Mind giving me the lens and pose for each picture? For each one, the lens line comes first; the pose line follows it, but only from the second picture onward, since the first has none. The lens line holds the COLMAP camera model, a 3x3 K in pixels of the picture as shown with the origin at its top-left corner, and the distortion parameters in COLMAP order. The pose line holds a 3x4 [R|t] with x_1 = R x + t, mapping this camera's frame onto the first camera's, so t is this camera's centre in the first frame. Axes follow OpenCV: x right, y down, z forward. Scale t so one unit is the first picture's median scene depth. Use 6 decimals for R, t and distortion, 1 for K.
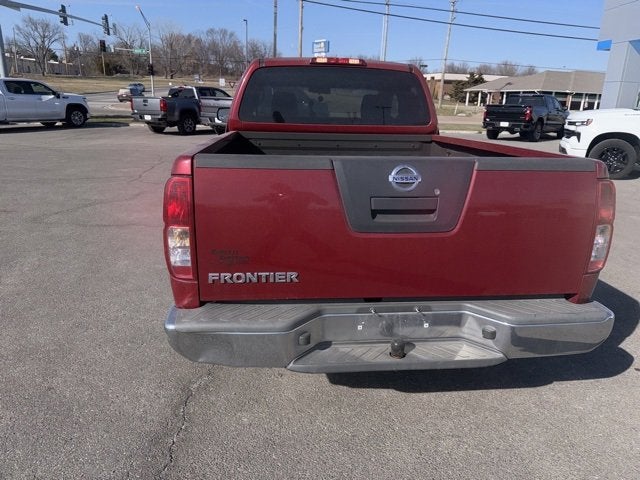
lens RADIAL K [[454.3, 0, 322.6], [0, 454.3, 234.7], [0, 0, 1]] dist [0.008933, -0.005157]
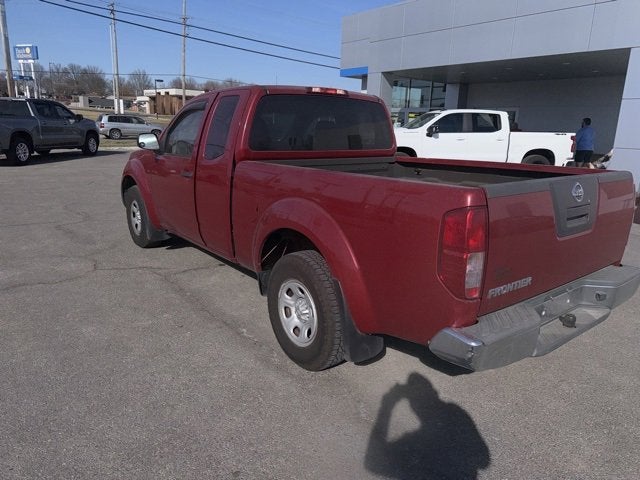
lens RADIAL K [[456.9, 0, 320.0], [0, 456.9, 240.0], [0, 0, 1]] dist [0.045303, -0.052133]
pose [[0.849541, -0.133187, 0.510432, -0.558135], [0.144890, 0.989302, 0.016990, -0.056130], [-0.507234, 0.059523, 0.859750, 0.102248]]
